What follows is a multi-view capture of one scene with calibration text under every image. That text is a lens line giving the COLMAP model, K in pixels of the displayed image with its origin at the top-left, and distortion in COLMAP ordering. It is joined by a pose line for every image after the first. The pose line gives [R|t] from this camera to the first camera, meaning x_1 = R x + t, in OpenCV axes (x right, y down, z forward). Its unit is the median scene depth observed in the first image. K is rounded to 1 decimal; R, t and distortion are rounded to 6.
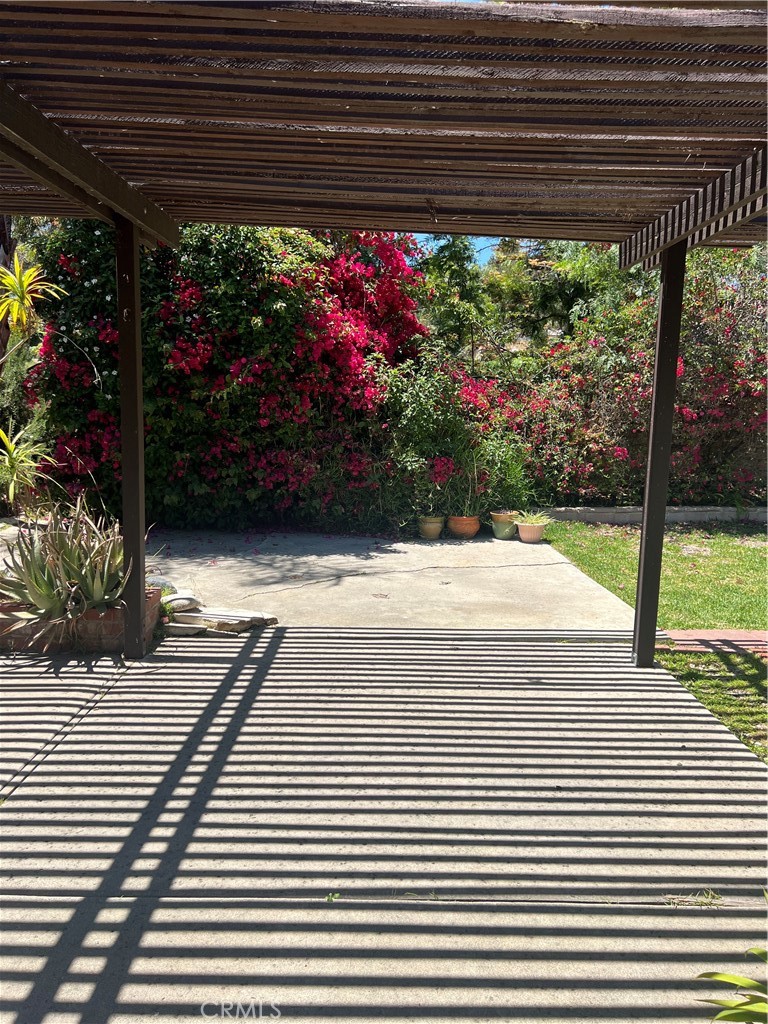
lens RADIAL K [[767.2, 0, 384.0], [0, 767.2, 512.0], [0, 0, 1]] dist [0.003212, -0.003163]
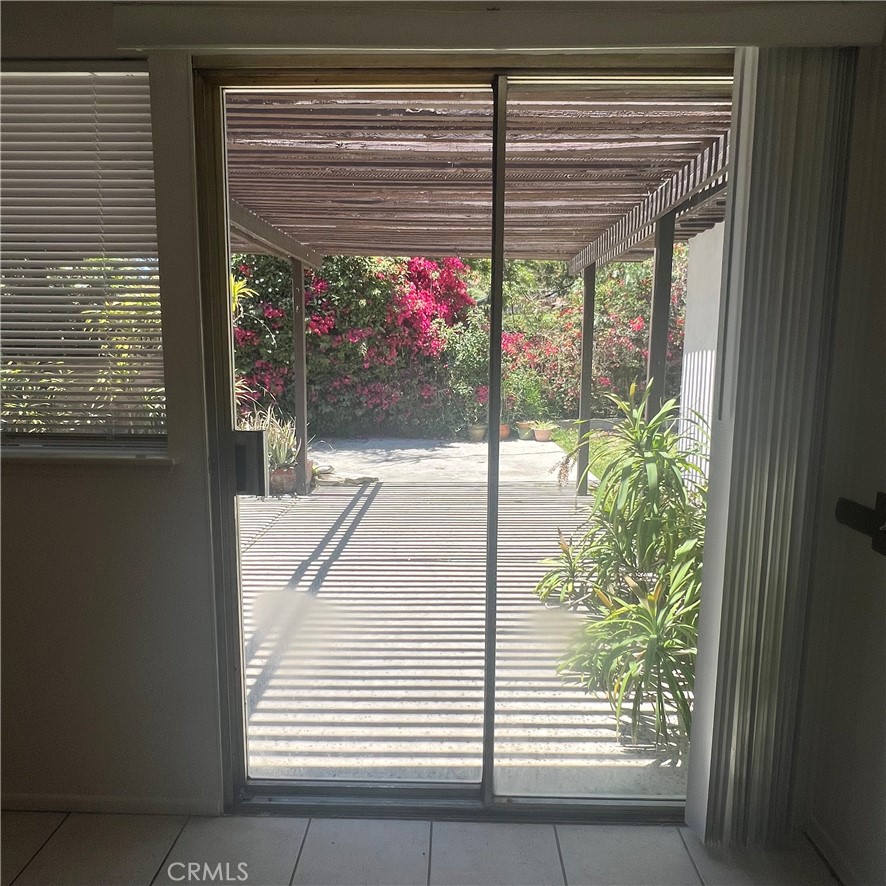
lens RADIAL K [[687.9, 0, 443.0], [0, 687.9, 443.0], [0, 0, 1]] dist [-0.147539, 0.000503]
pose [[0.999328, -0.013195, -0.034201, 0.042551], [0.013144, 0.999912, -0.001721, 0.044596], [0.034221, 0.001270, 0.999413, -0.373965]]
